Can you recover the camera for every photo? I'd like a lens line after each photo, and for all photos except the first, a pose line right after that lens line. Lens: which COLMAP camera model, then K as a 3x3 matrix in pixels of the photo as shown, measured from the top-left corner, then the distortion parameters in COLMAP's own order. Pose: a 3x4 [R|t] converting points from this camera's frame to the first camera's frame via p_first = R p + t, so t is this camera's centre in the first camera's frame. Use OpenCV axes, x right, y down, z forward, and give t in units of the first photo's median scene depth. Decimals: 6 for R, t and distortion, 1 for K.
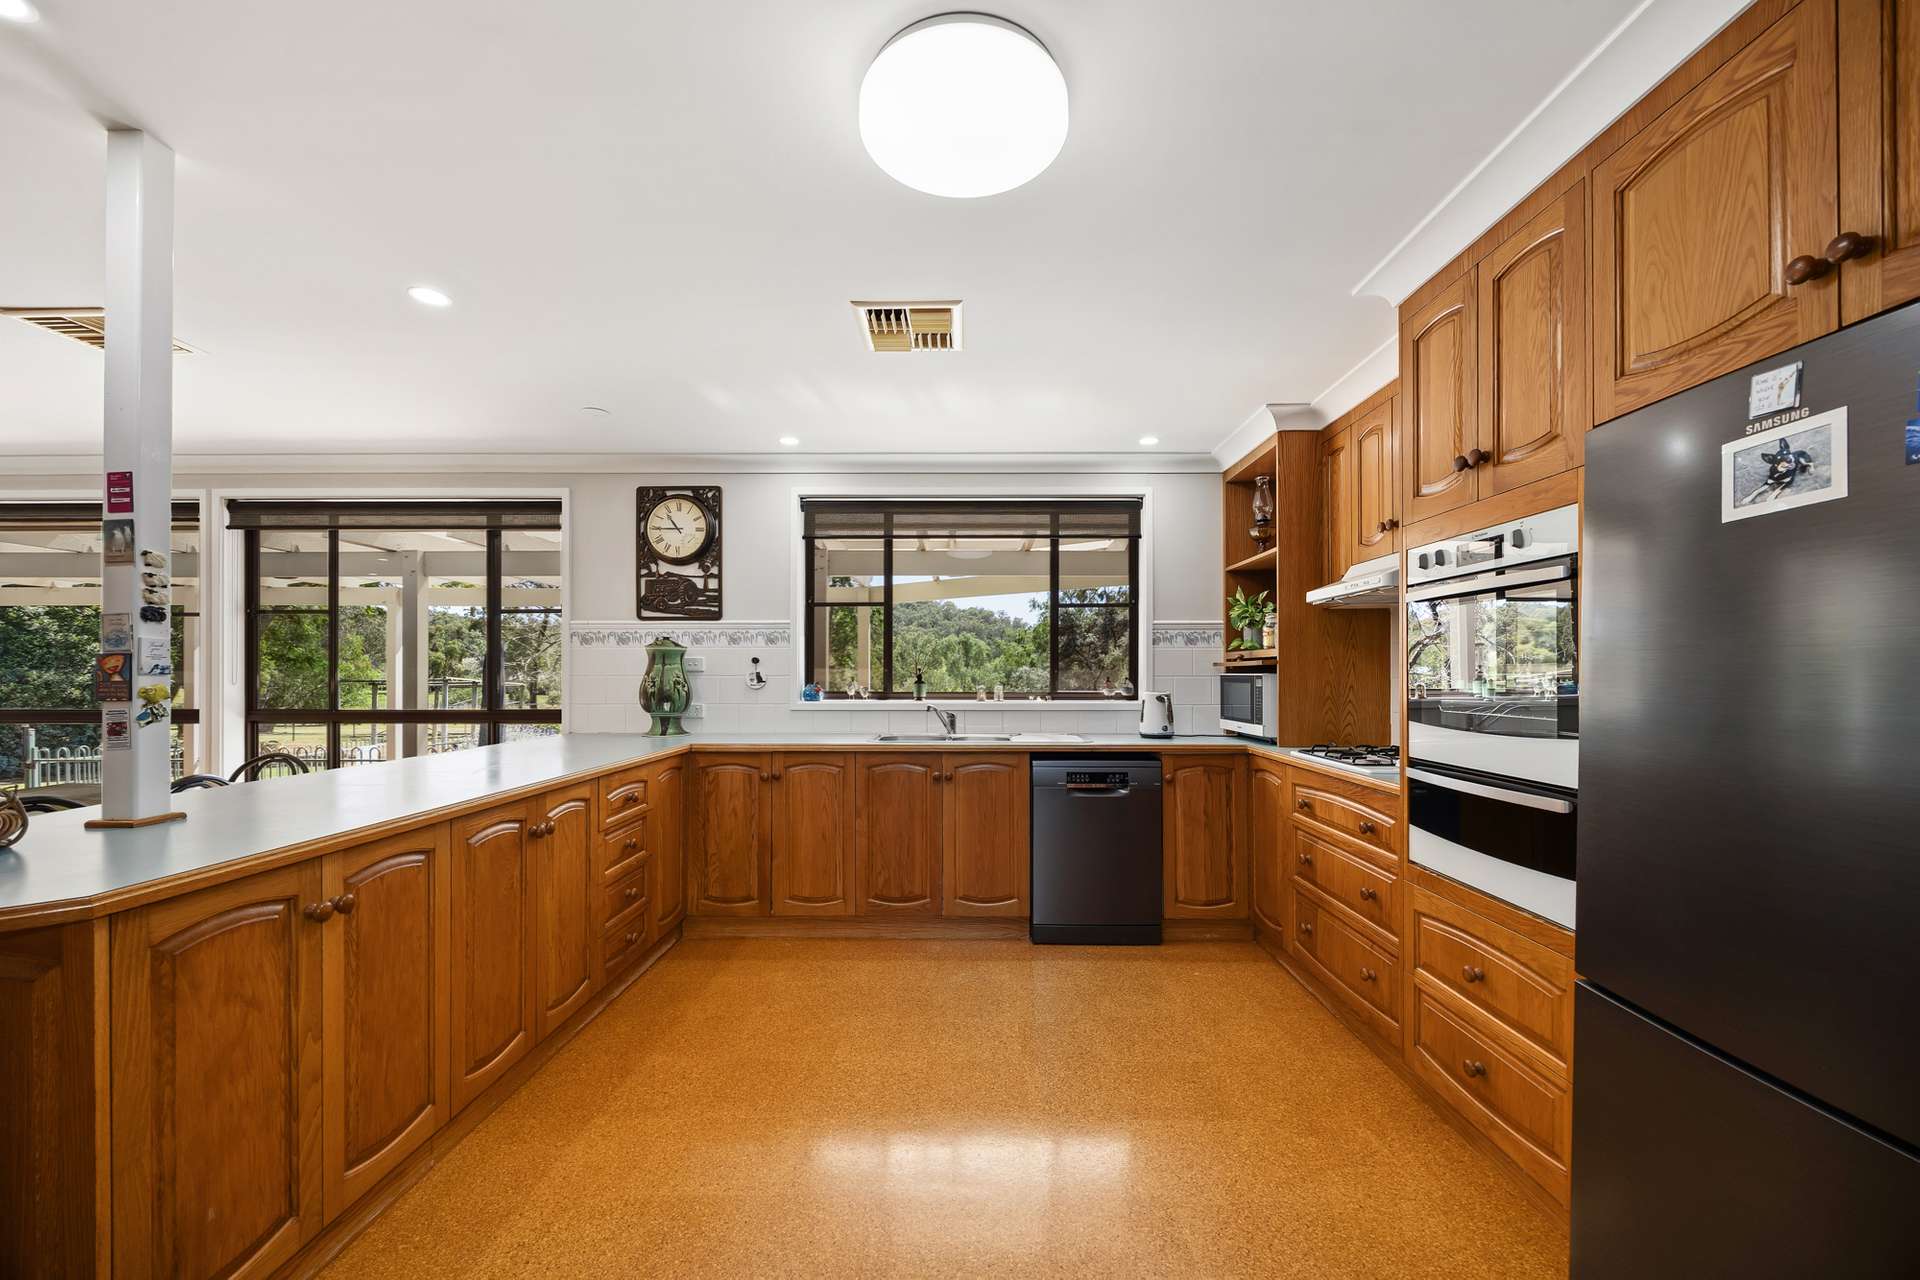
lens RADIAL K [[767.9, 0, 945.2], [0, 767.9, 667.9], [0, 0, 1]] dist [-0.012517, 0.000953]
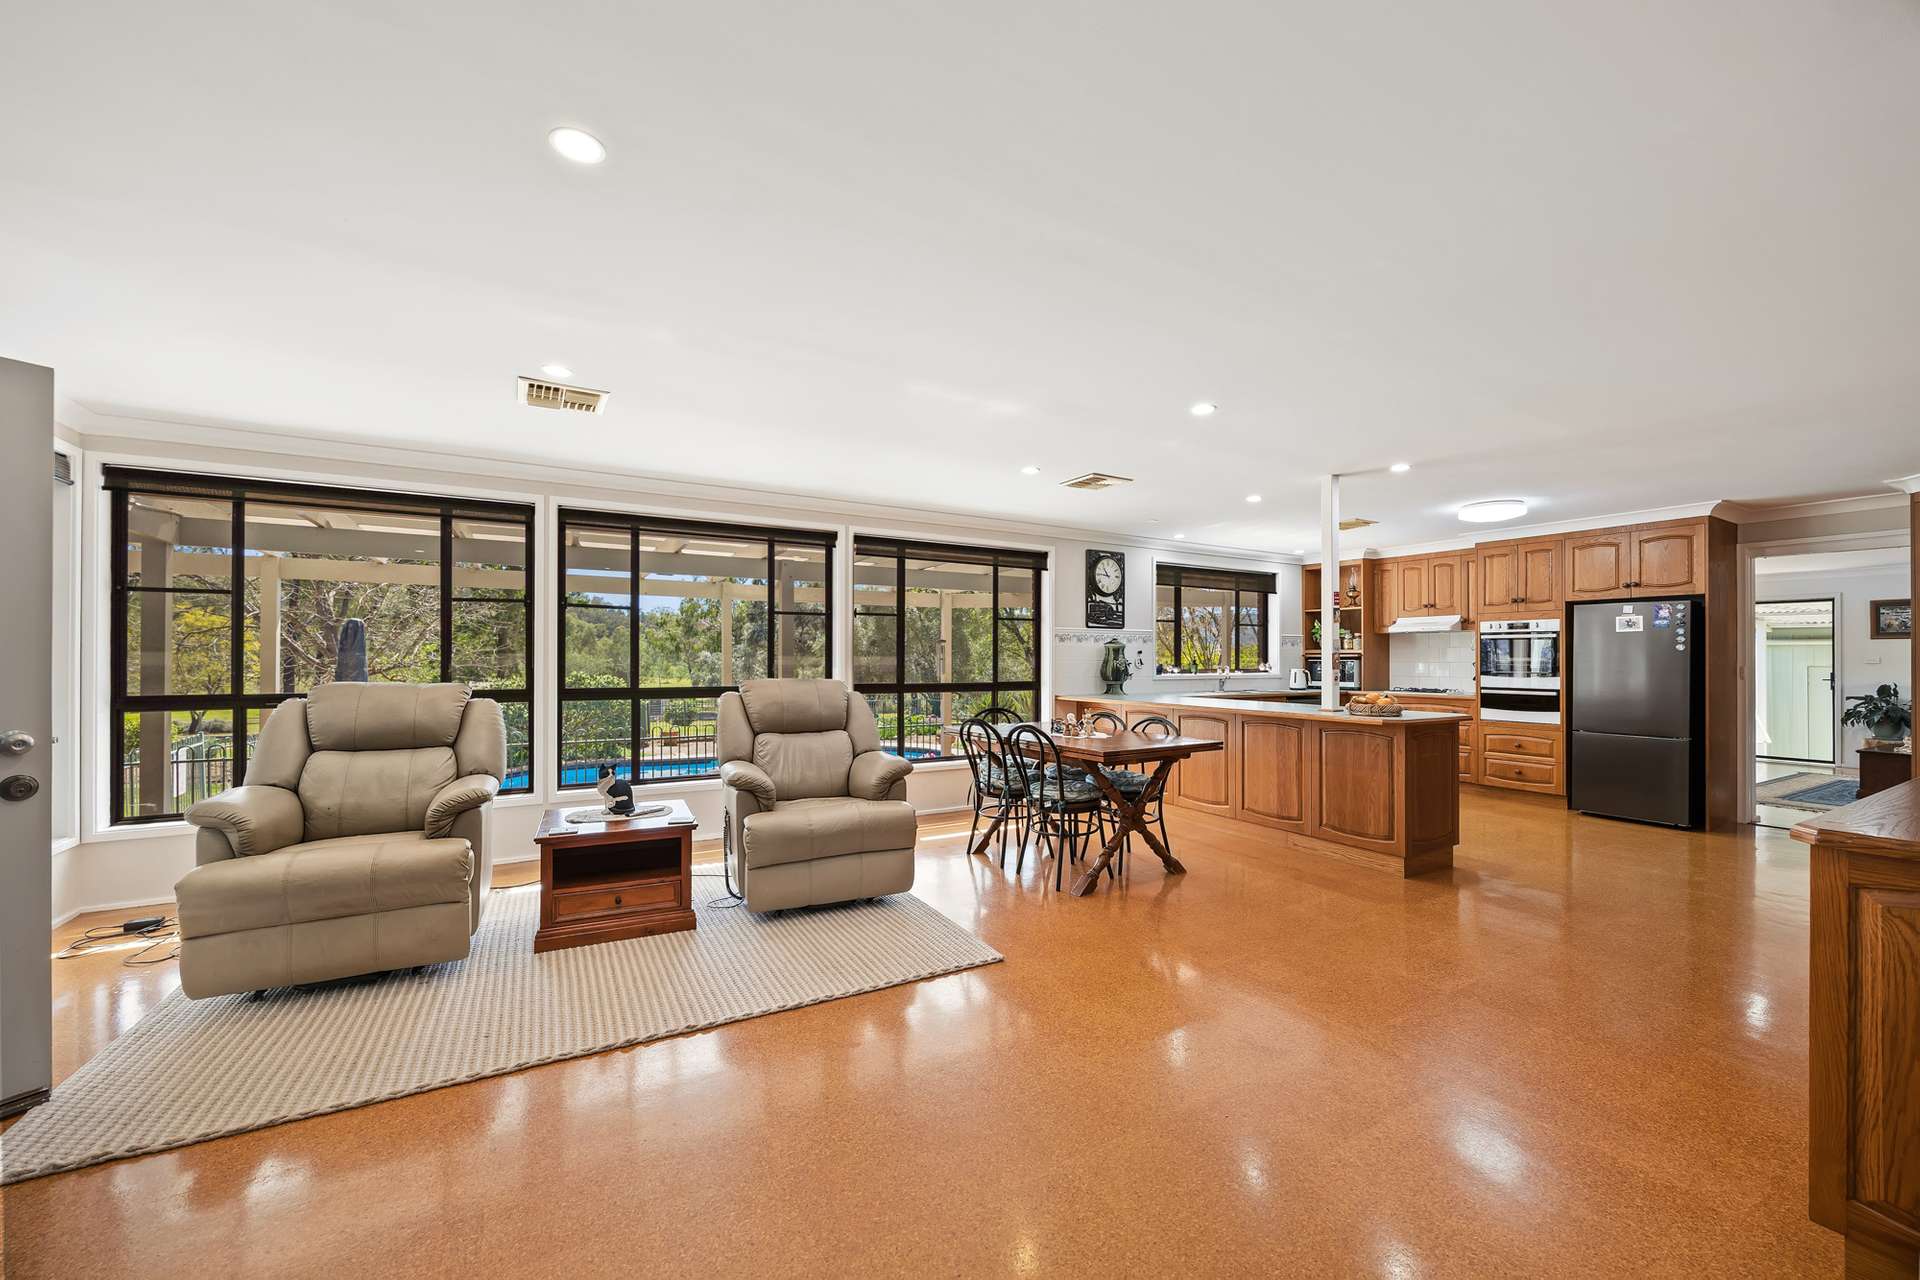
lens RADIAL K [[767.9, 0, 945.2], [0, 767.9, 655.0], [0, 0, 1]] dist [-0.012517, 0.000953]
pose [[0.851973, 0.006081, 0.523550, -1.655613], [-0.007377, 0.999973, 0.000390, -0.000095], [-0.523533, -0.004194, 0.851995, -0.305014]]
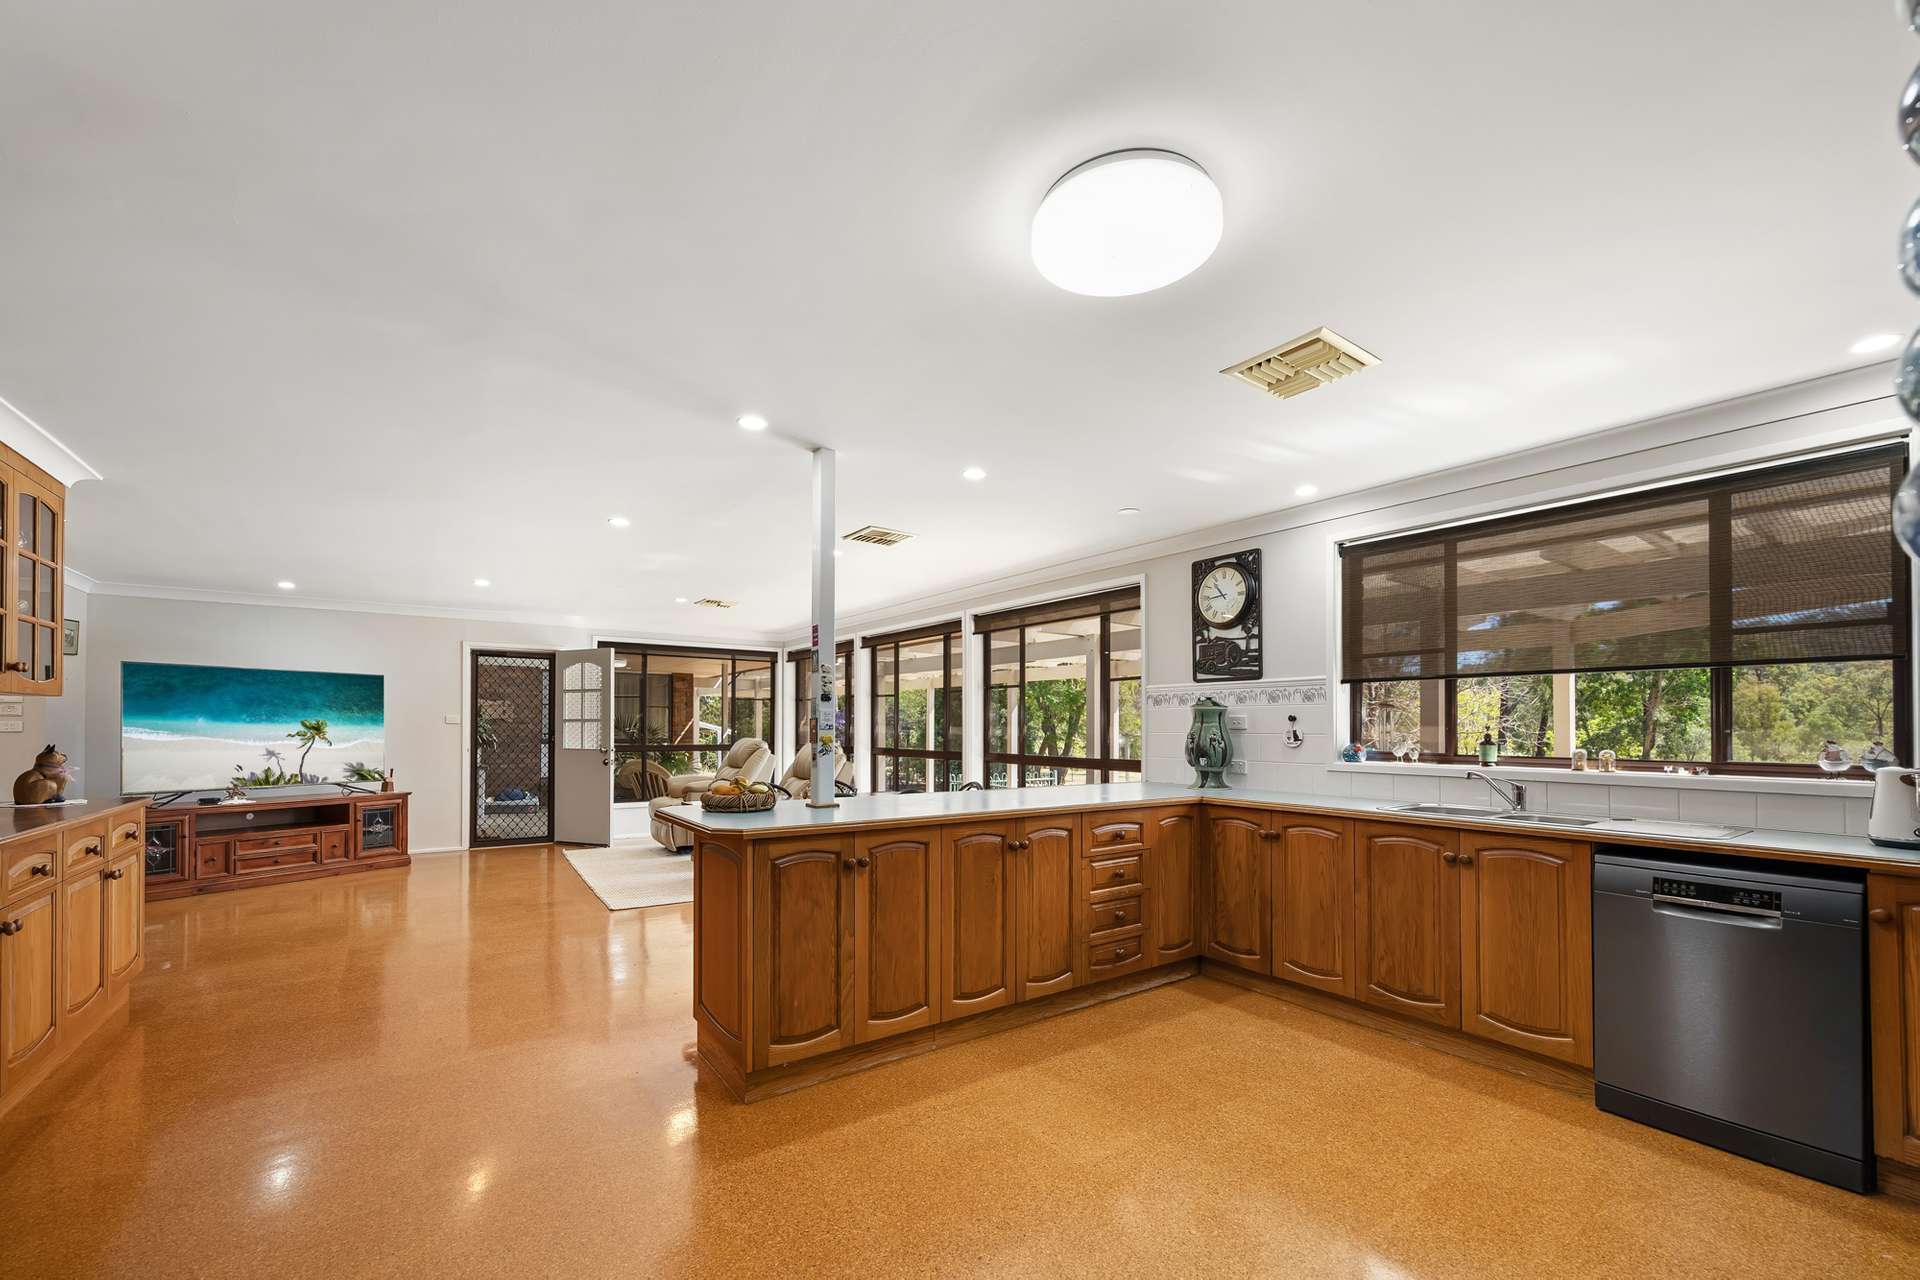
lens RADIAL K [[767.9, 0, 915.7], [0, 767.9, 718.9], [0, 0, 1]] dist [-0.012517, 0.000953]
pose [[0.548472, -0.006908, -0.836141, 0.323923], [-0.000090, 0.999965, -0.008320, -0.000914], [0.836169, 0.004639, 0.548452, 0.061361]]
